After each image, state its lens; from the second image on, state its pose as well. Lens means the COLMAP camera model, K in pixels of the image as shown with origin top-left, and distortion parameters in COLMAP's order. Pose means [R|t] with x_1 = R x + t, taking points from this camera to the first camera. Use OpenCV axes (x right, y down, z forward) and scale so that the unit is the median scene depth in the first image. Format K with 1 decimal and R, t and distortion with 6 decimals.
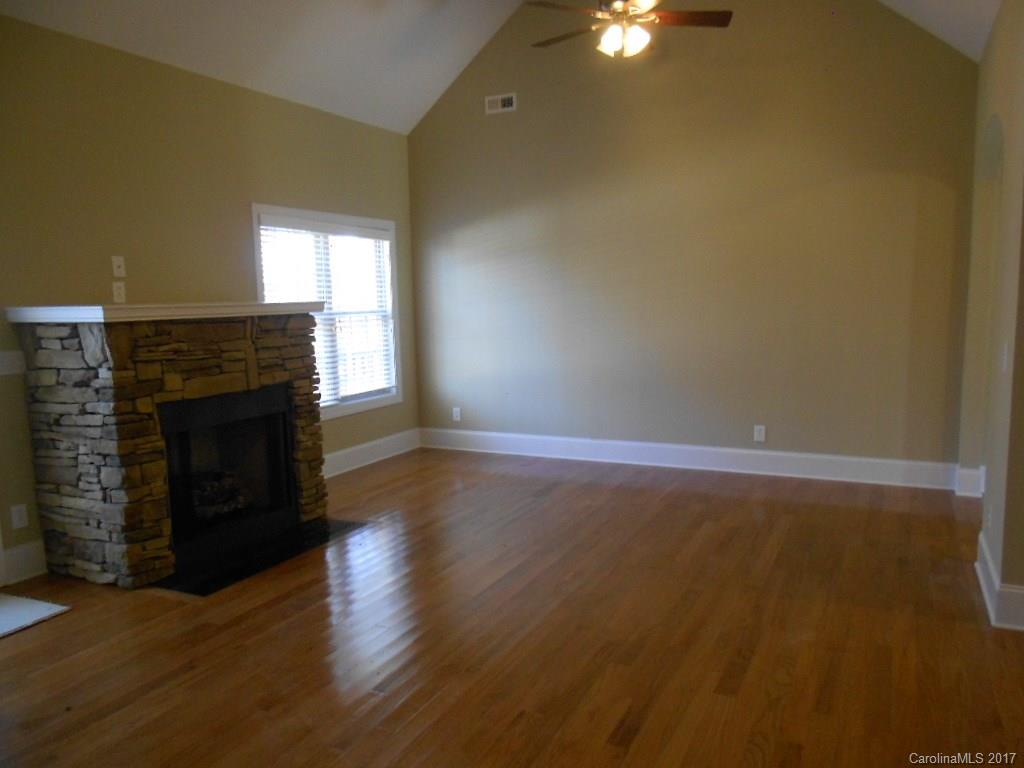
lens RADIAL K [[783.2, 0, 512.0], [0, 783.2, 384.0], [0, 0, 1]] dist [0.011207, -0.002617]
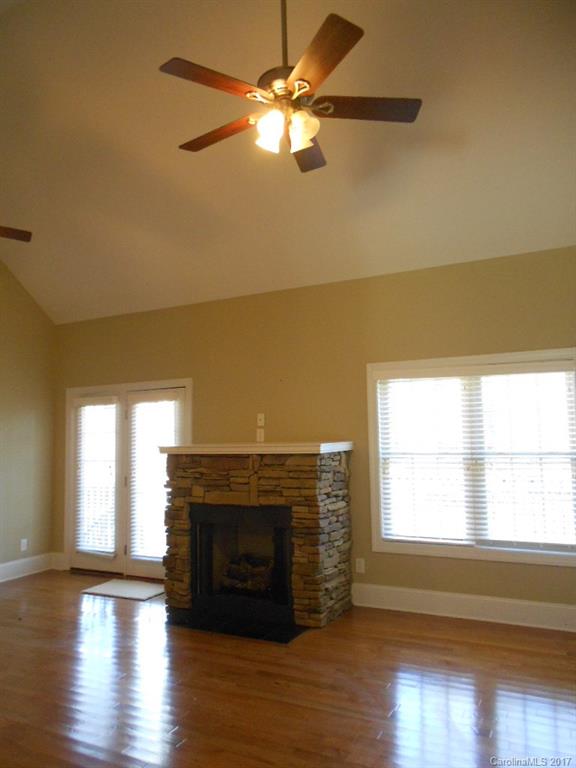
lens RADIAL K [[587.4, 0, 288.0], [0, 587.4, 384.0], [0, 0, 1]] dist [0.011207, -0.002617]
pose [[-0.015392, -0.061646, -0.997979, 0.724956], [-0.092959, 0.993863, -0.059958, -0.150711], [0.995551, 0.091848, -0.021028, 1.042737]]
